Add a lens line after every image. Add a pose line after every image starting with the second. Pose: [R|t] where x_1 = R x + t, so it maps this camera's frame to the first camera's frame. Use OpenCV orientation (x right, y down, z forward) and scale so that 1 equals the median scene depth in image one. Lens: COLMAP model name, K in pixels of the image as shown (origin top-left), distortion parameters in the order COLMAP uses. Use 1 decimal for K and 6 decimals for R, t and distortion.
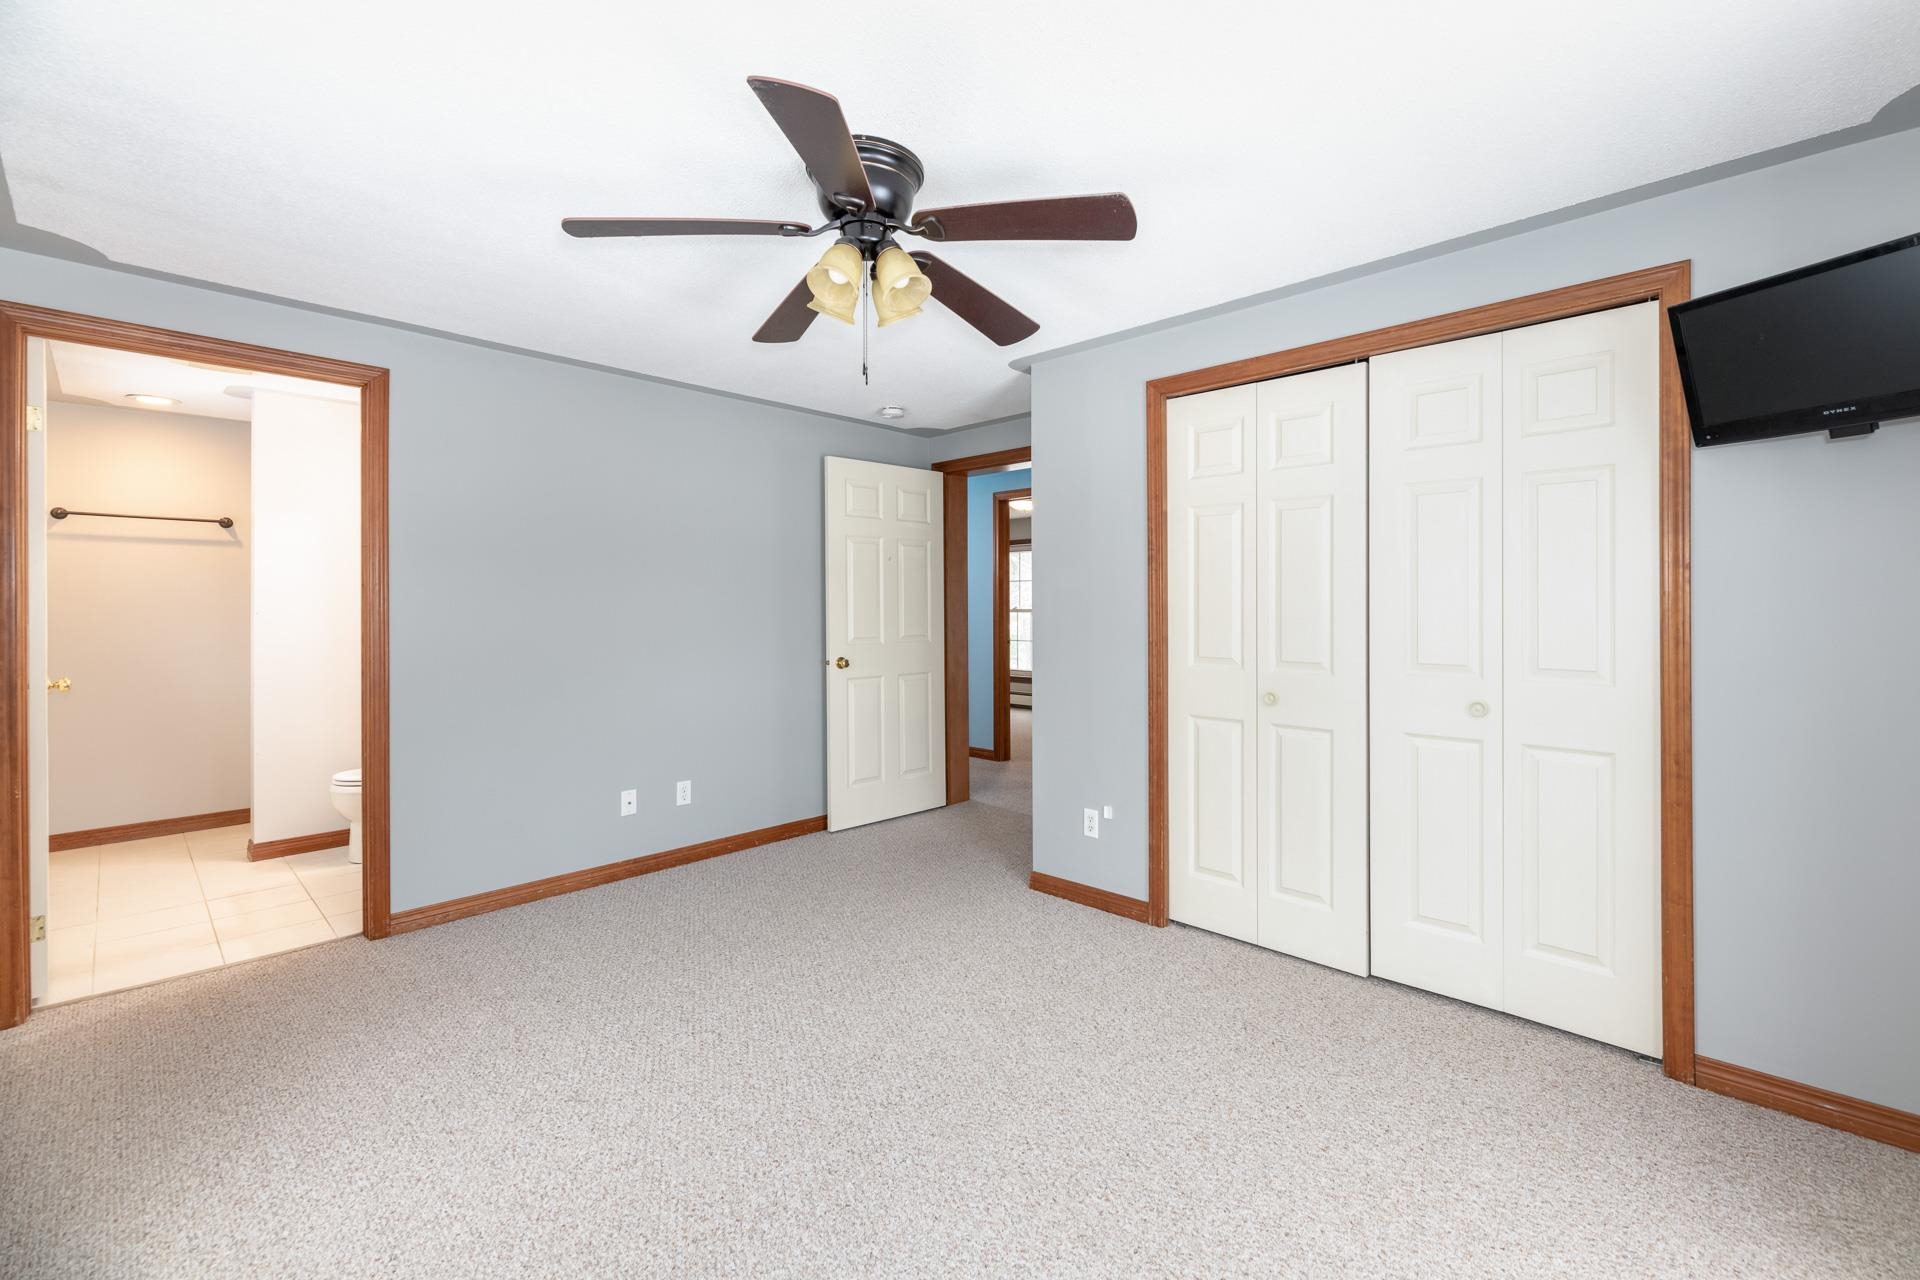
lens RADIAL K [[813.7, 0, 965.4], [0, 813.7, 626.3], [0, 0, 1]] dist [0.002989, 0.000143]
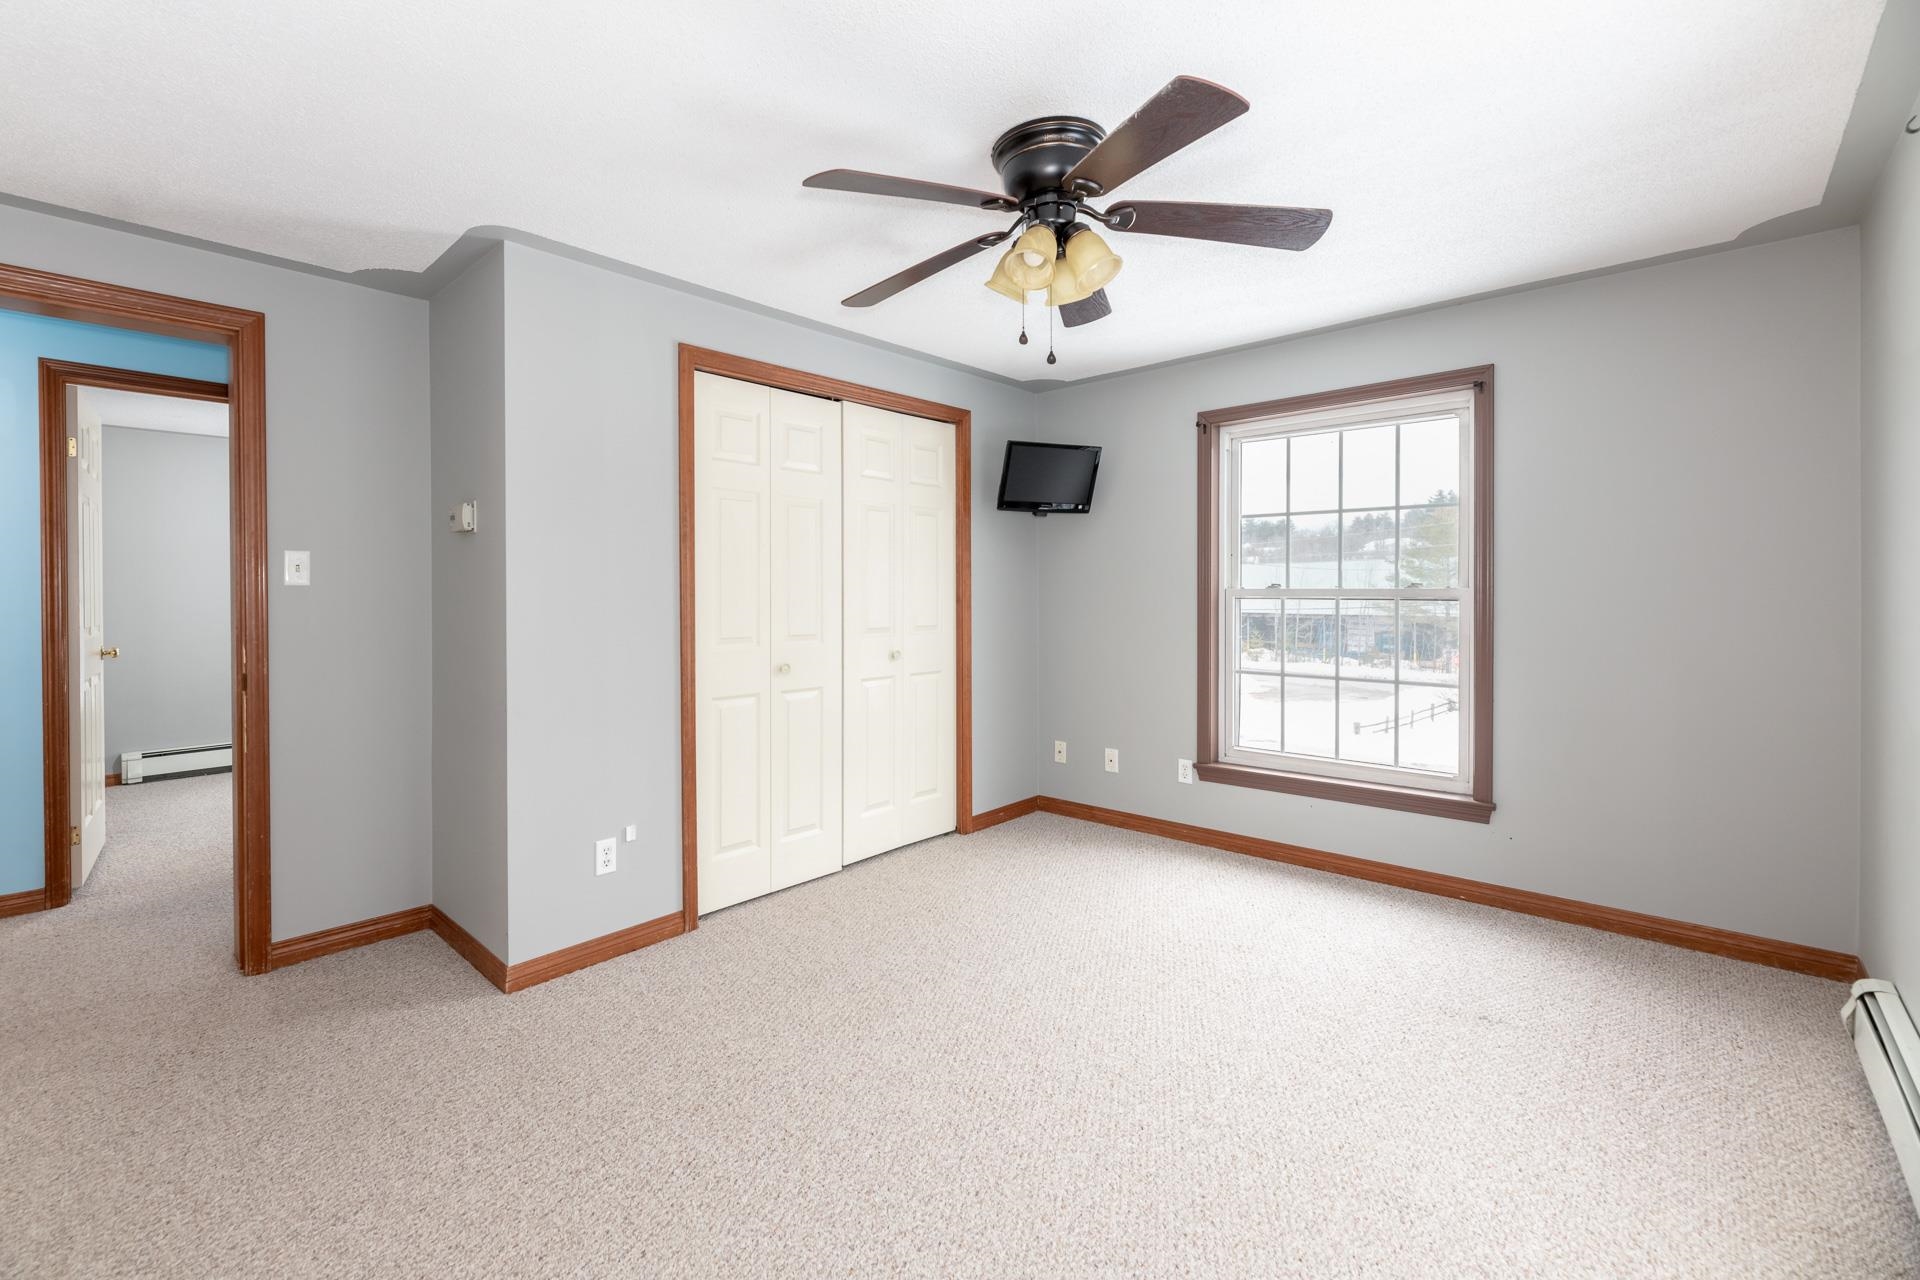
lens RADIAL K [[813.7, 0, 985.6], [0, 813.7, 607.7], [0, 0, 1]] dist [0.002989, 0.000143]
pose [[-0.035502, -0.023688, 0.999089, -0.727177], [0.026905, 0.999334, 0.024650, -0.016440], [-0.999007, 0.027756, -0.034841, 0.709677]]
